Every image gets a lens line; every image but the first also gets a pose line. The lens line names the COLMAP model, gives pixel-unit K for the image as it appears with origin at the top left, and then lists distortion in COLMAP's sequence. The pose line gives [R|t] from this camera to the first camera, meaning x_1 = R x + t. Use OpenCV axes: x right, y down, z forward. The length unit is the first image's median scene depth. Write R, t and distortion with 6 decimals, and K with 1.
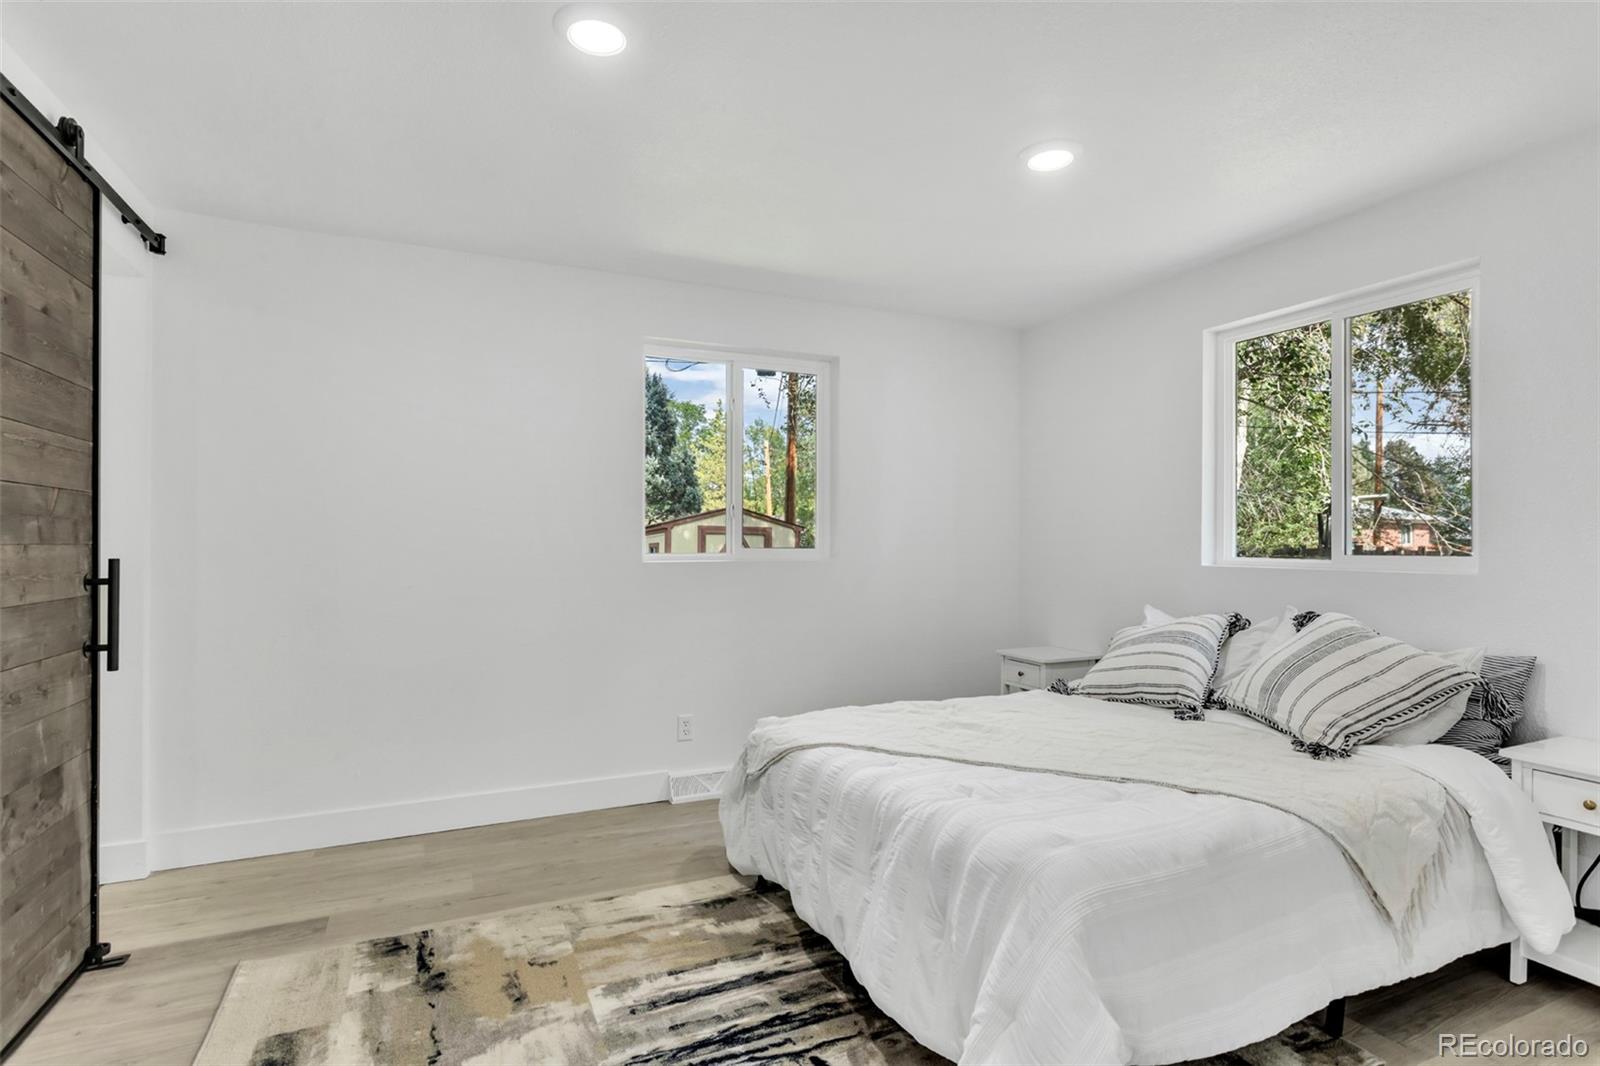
lens RADIAL K [[796.5, 0, 801.8], [0, 796.5, 526.5], [0, 0, 1]] dist [-0.001641, -0.000245]
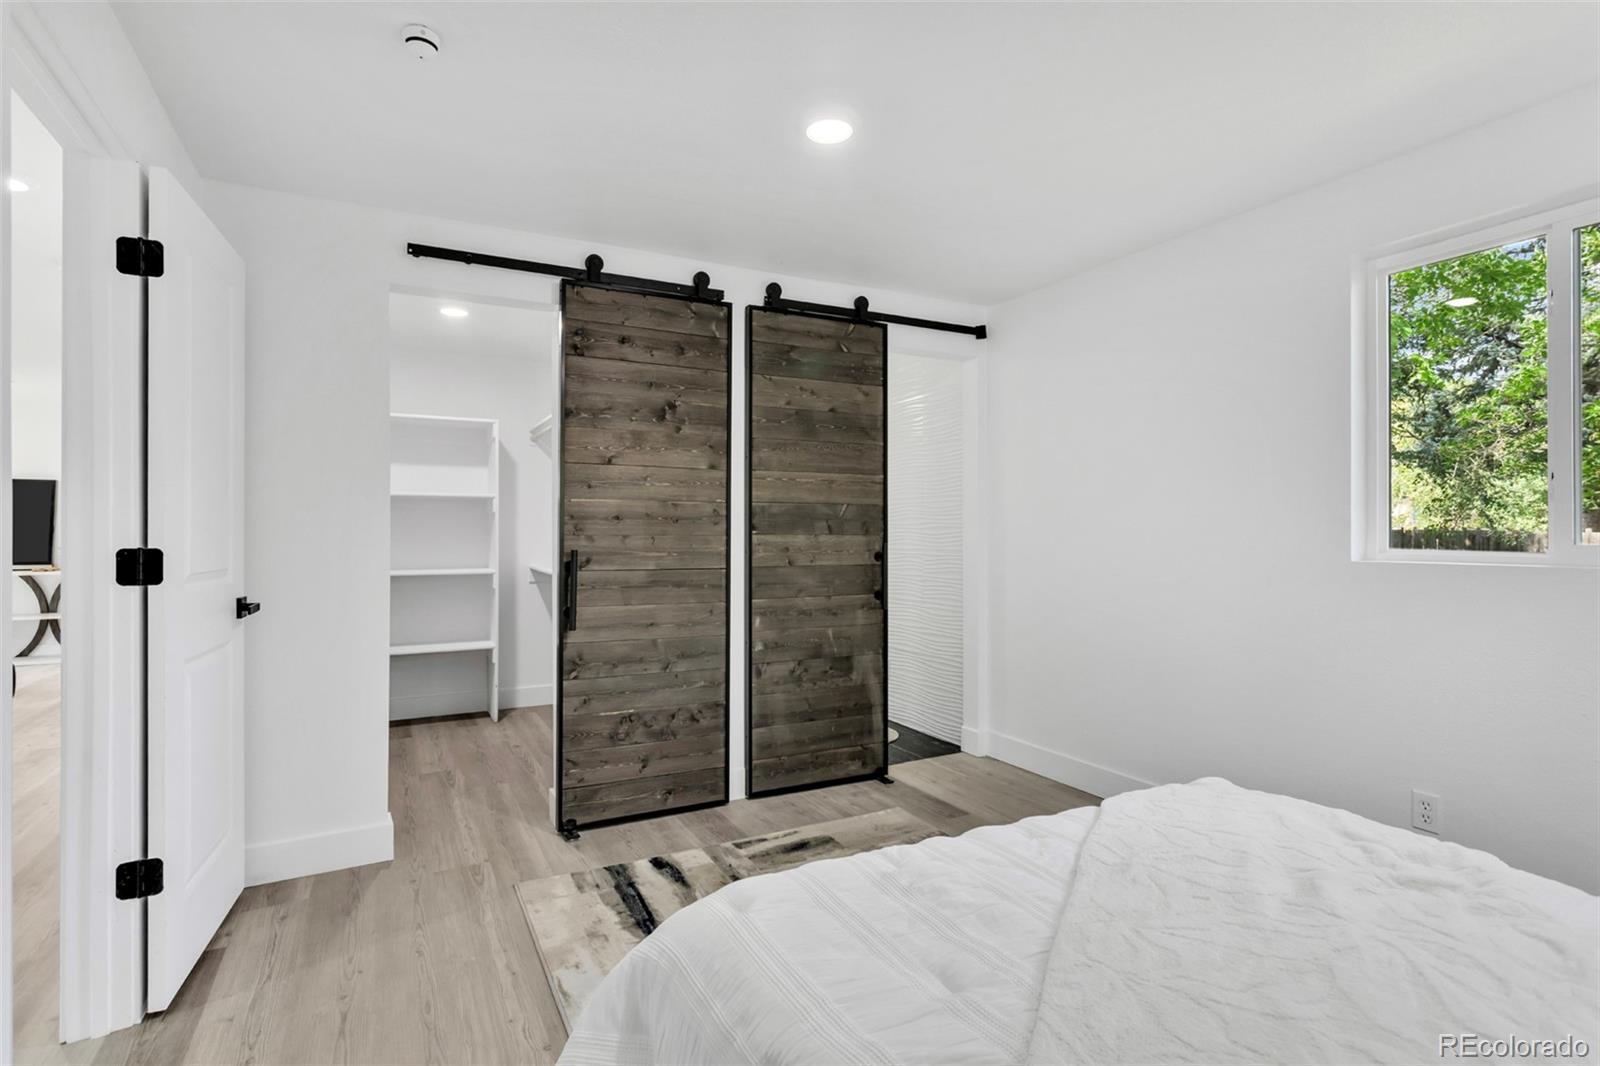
lens RADIAL K [[796.5, 0, 801.8], [0, 796.5, 526.5], [0, 0, 1]] dist [-0.001641, -0.000245]
pose [[0.066330, 0.000050, -0.997798, 0.854525], [0.013334, 0.999911, 0.000936, 0.000191], [0.997709, -0.013367, 0.066323, 0.745894]]
